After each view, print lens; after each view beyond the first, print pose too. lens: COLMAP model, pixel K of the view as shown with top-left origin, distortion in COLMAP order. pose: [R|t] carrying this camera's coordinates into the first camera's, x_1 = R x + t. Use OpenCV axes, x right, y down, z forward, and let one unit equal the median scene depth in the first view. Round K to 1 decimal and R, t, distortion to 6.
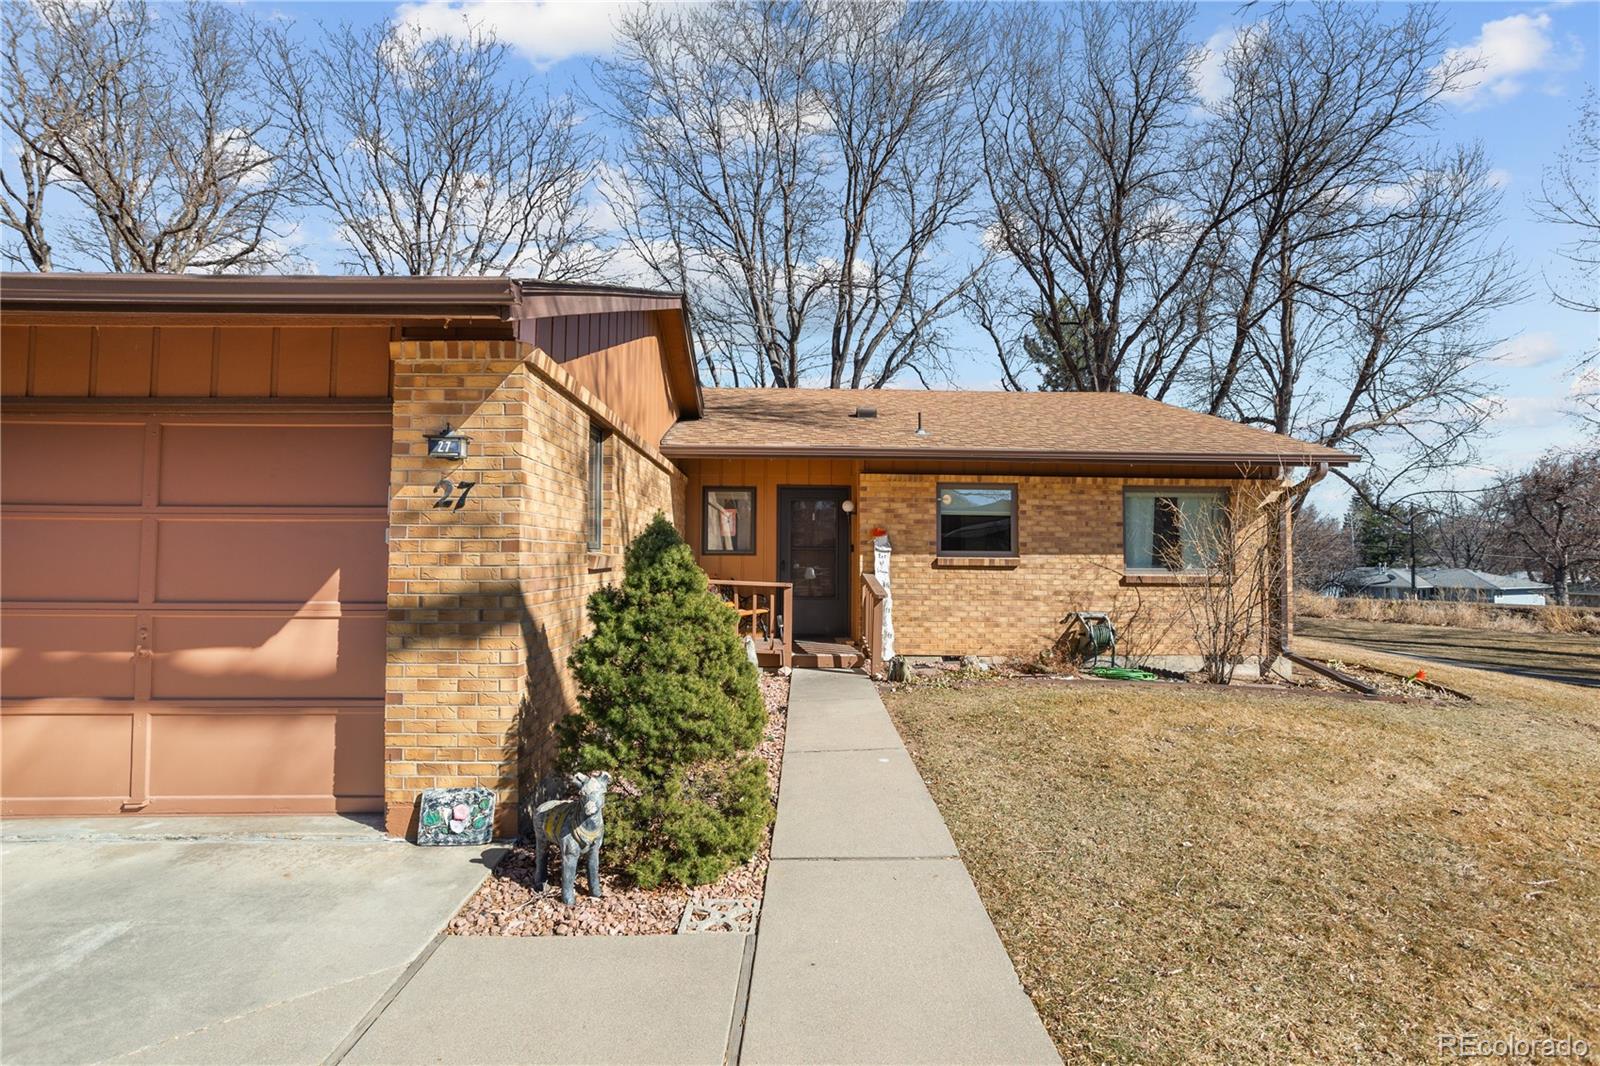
lens RADIAL K [[809.6, 0, 791.9], [0, 809.6, 521.0], [0, 0, 1]] dist [-0.012719, 0.000970]
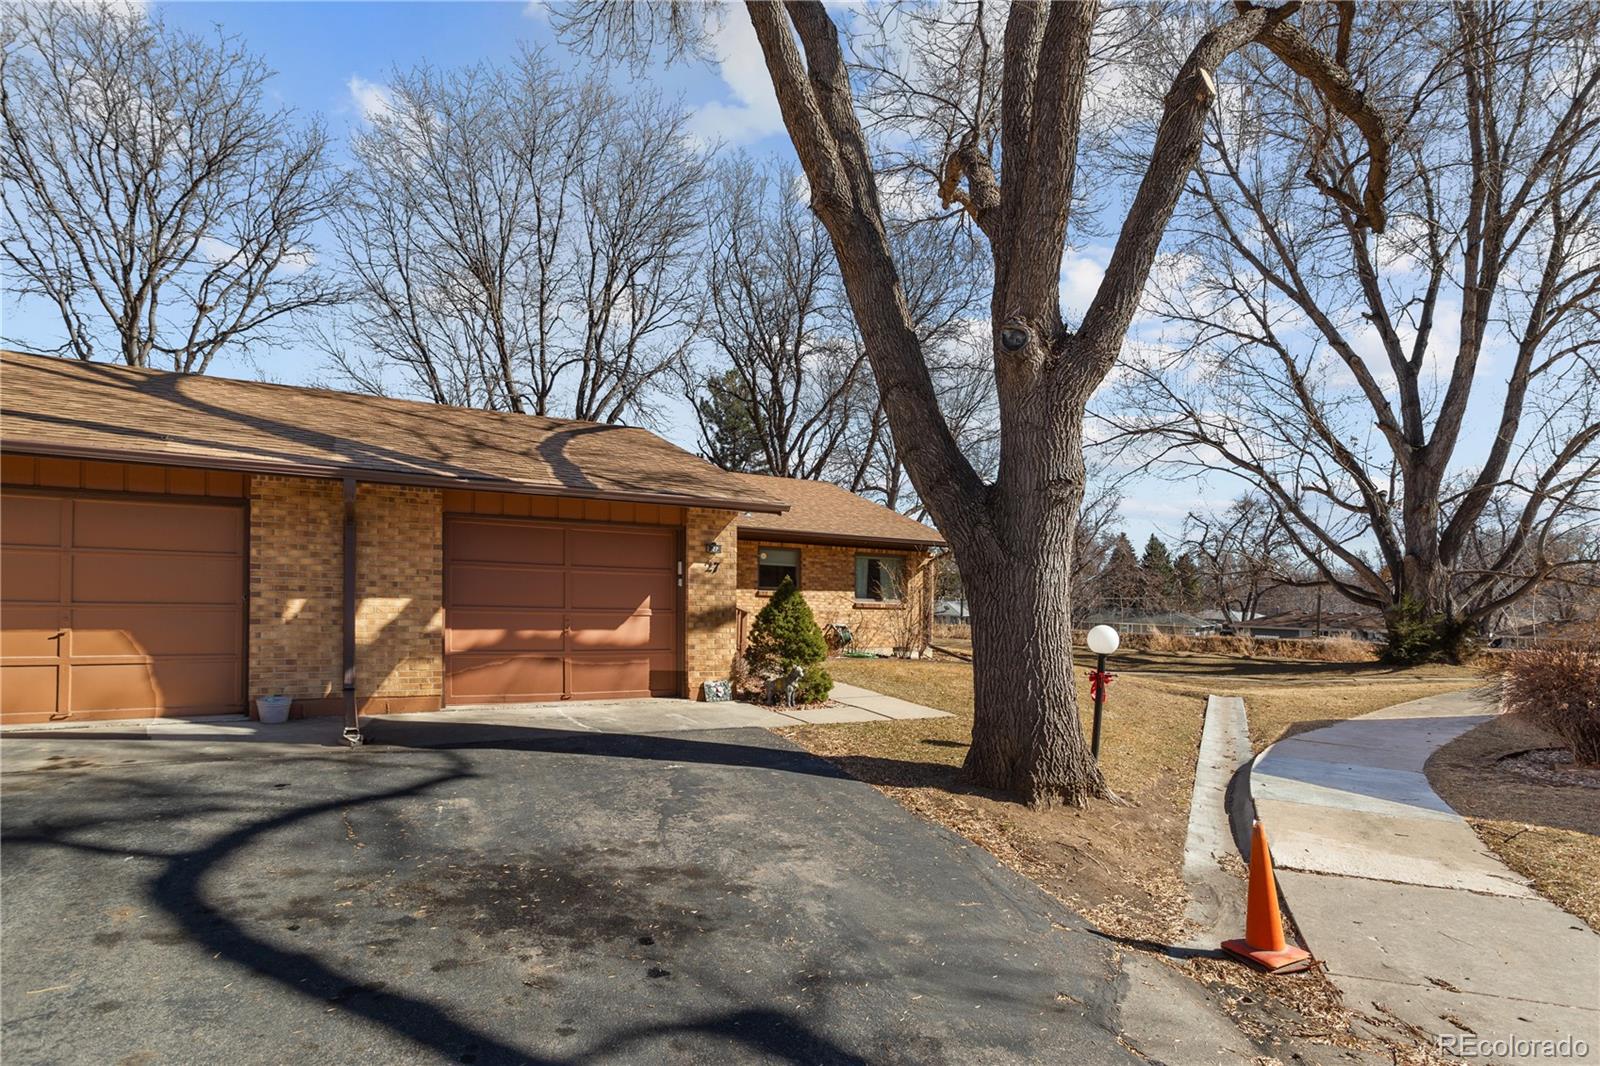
lens RADIAL K [[809.6, 0, 802.1], [0, 809.6, 525.1], [0, 0, 1]] dist [-0.012719, 0.000970]
pose [[0.890707, 0.053964, 0.451364, -0.509685], [-0.040758, 0.998410, -0.038936, -0.029788], [-0.452747, 0.016284, 0.891490, -0.542045]]
